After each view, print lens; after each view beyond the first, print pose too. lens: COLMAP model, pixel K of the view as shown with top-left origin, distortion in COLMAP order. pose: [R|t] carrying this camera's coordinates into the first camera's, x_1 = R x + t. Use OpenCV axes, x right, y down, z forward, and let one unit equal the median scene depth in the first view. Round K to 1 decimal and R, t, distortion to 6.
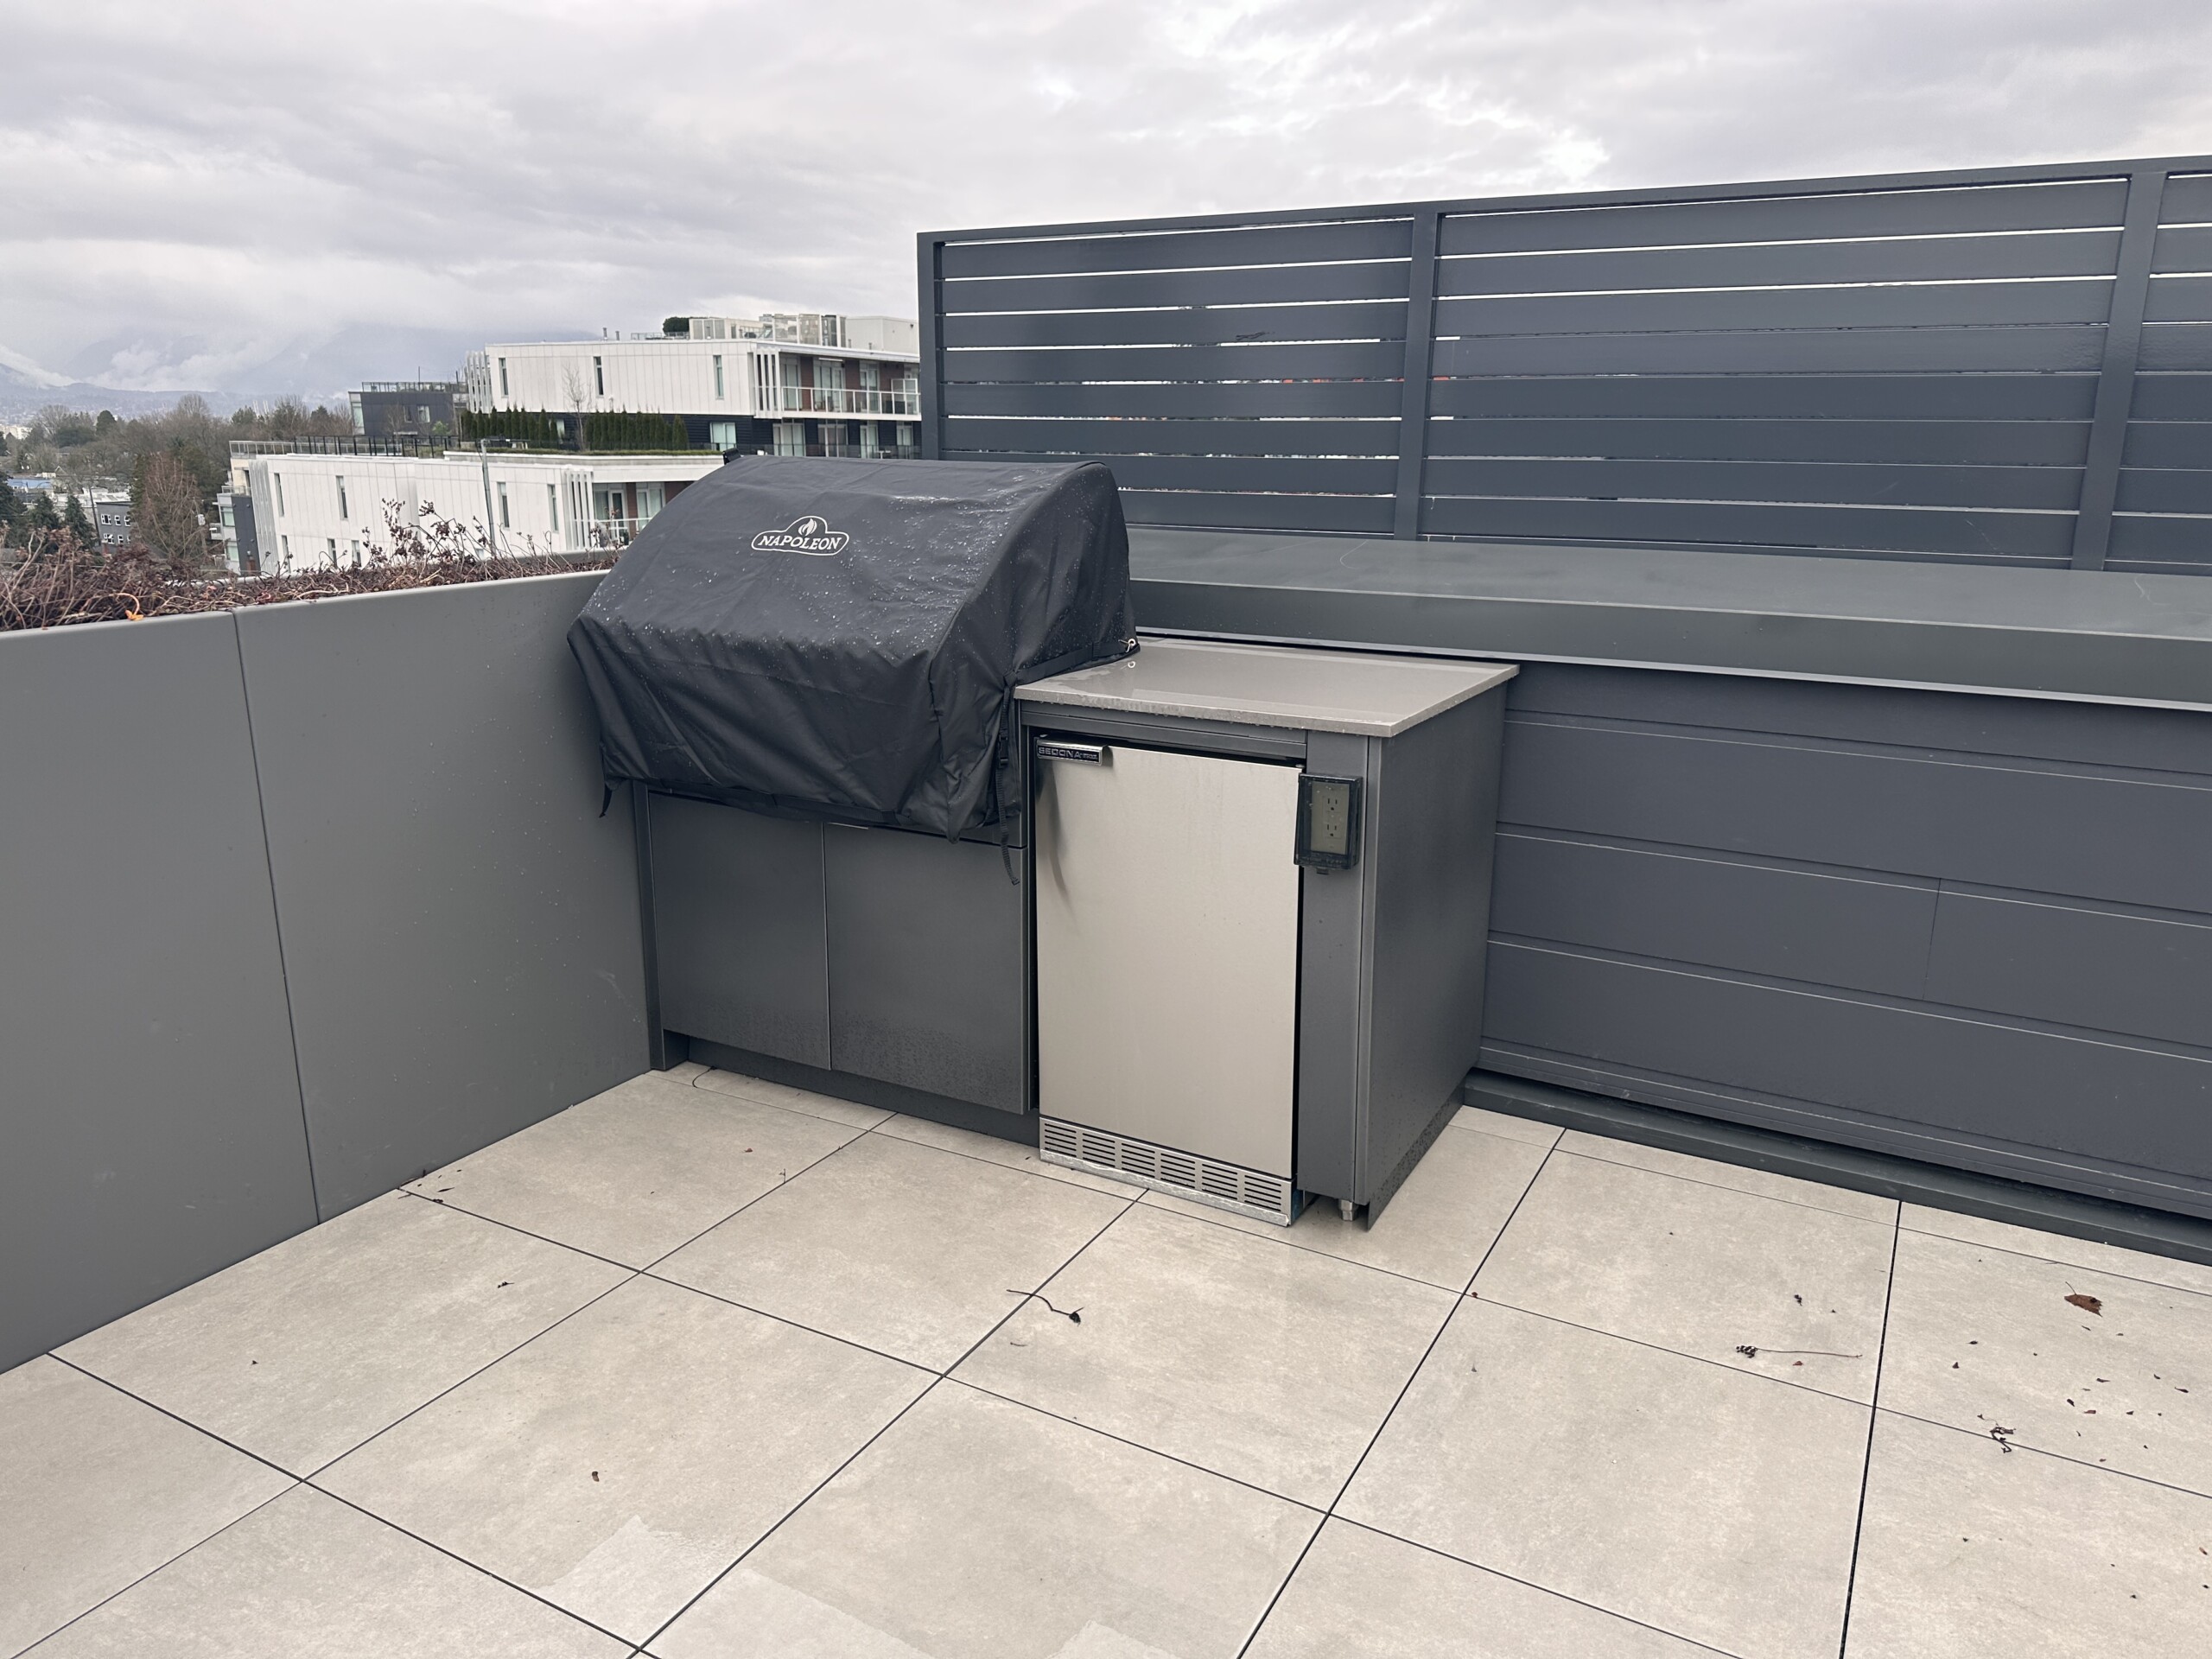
lens RADIAL K [[1548.6, 0, 1133.8], [0, 1548.6, 799.9], [0, 0, 1]] dist [0.056337, -0.072222]
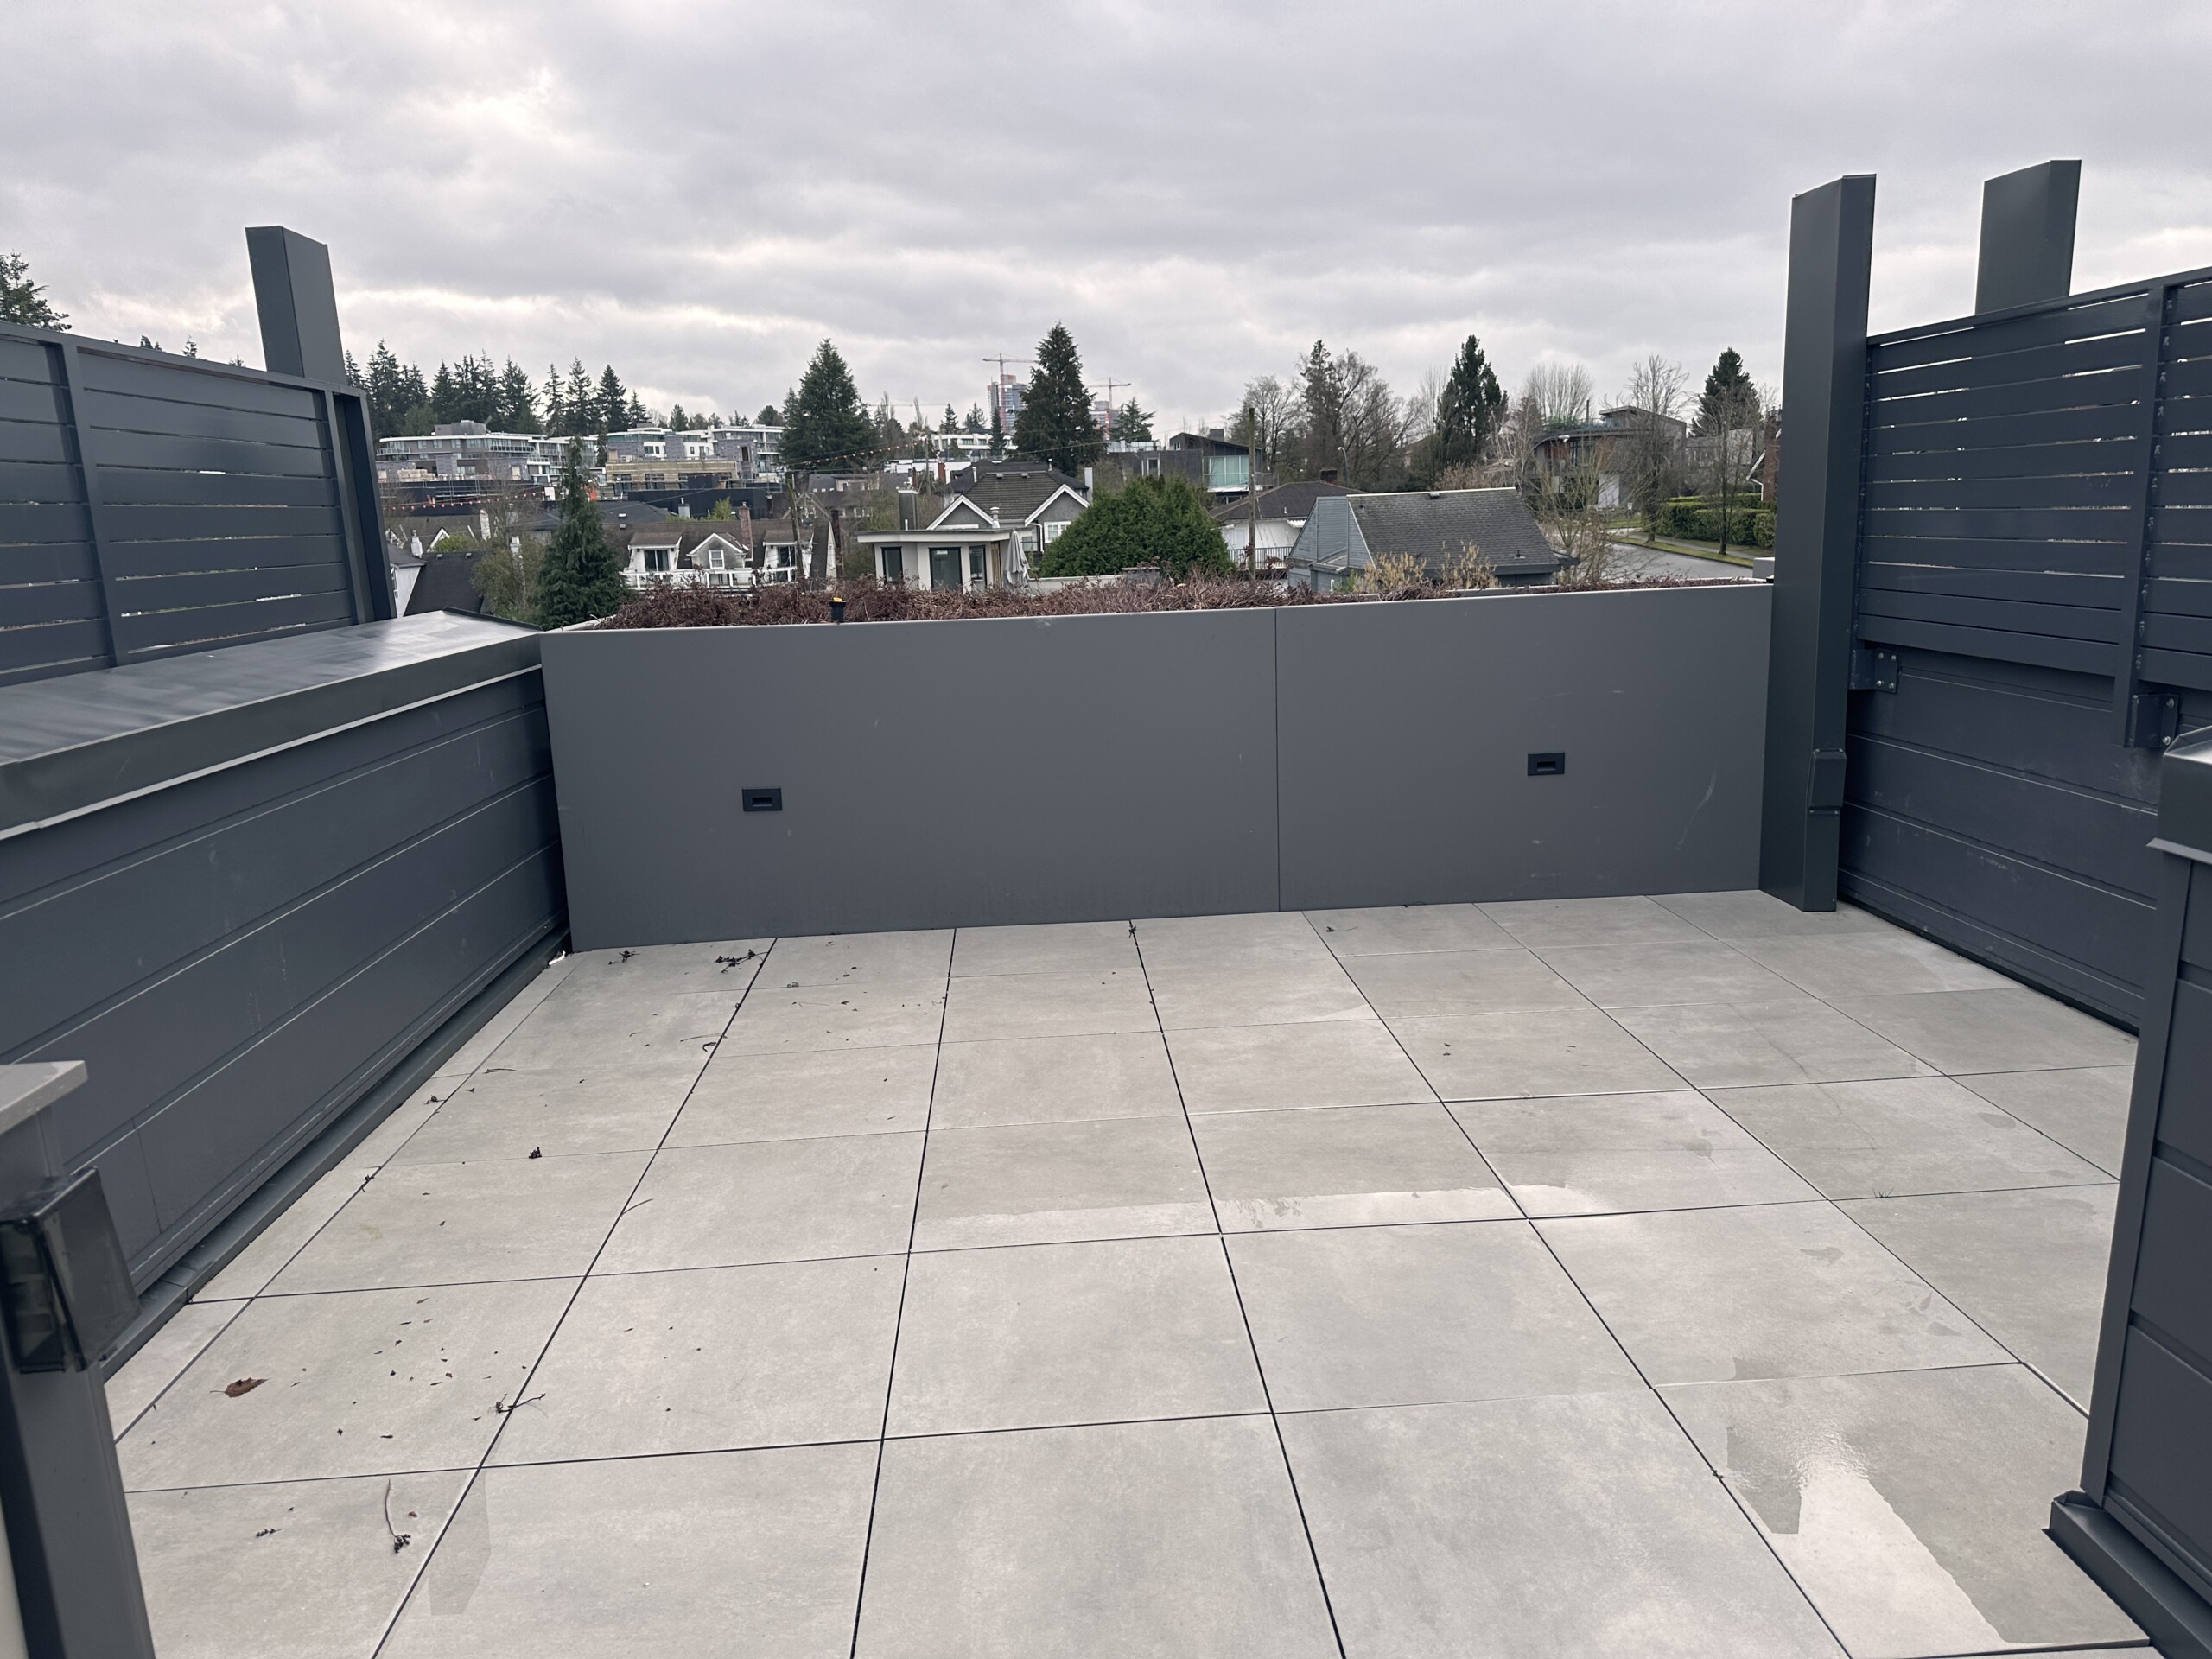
lens RADIAL K [[1548.6, 0, 1133.8], [0, 1548.6, 799.9], [0, 0, 1]] dist [0.056337, -0.072222]
pose [[-0.534747, -0.158315, 0.830050, -0.443809], [0.220285, 0.922211, 0.317808, -0.206627], [-0.815795, 0.352794, -0.458275, 0.775274]]
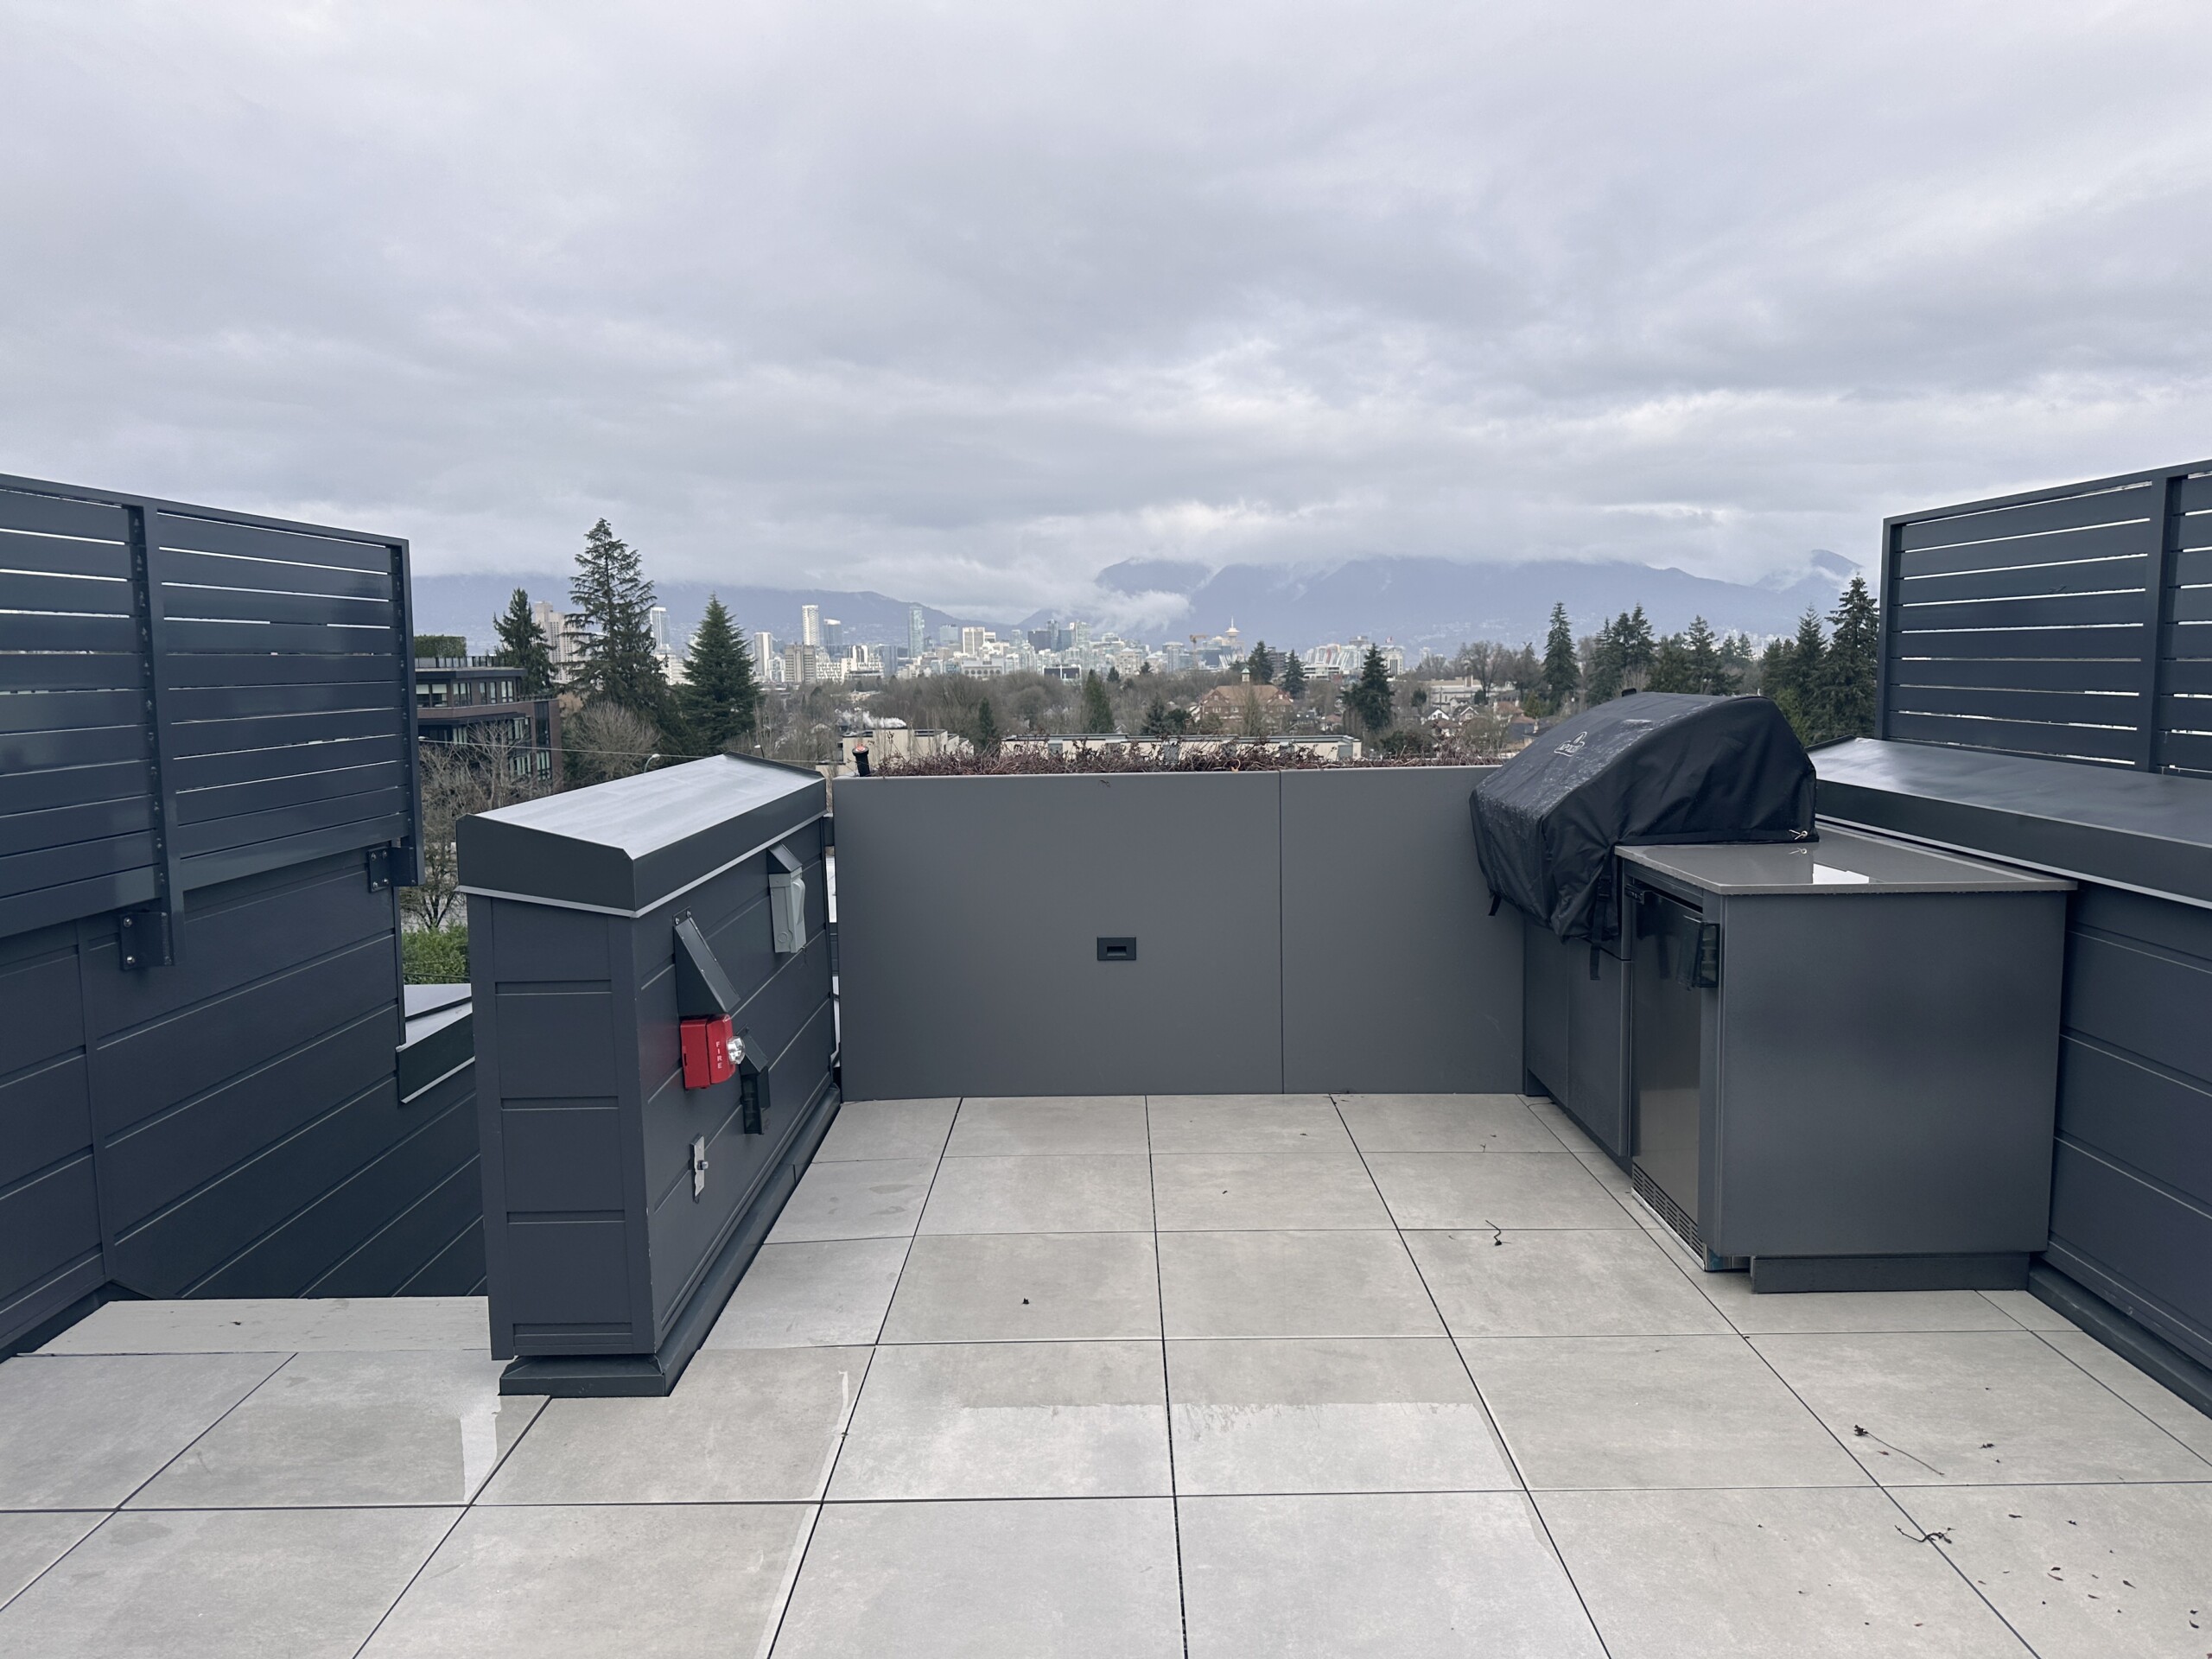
lens RADIAL K [[1576.5, 0, 1113.5], [0, 1576.5, 830.9], [0, 0, 1]] dist [0.124322, -0.188451]
pose [[0.465774, 0.075432, -0.881683, 0.991757], [-0.183719, 0.982893, -0.012964, 0.019478], [0.865622, 0.168020, 0.471665, -0.124421]]
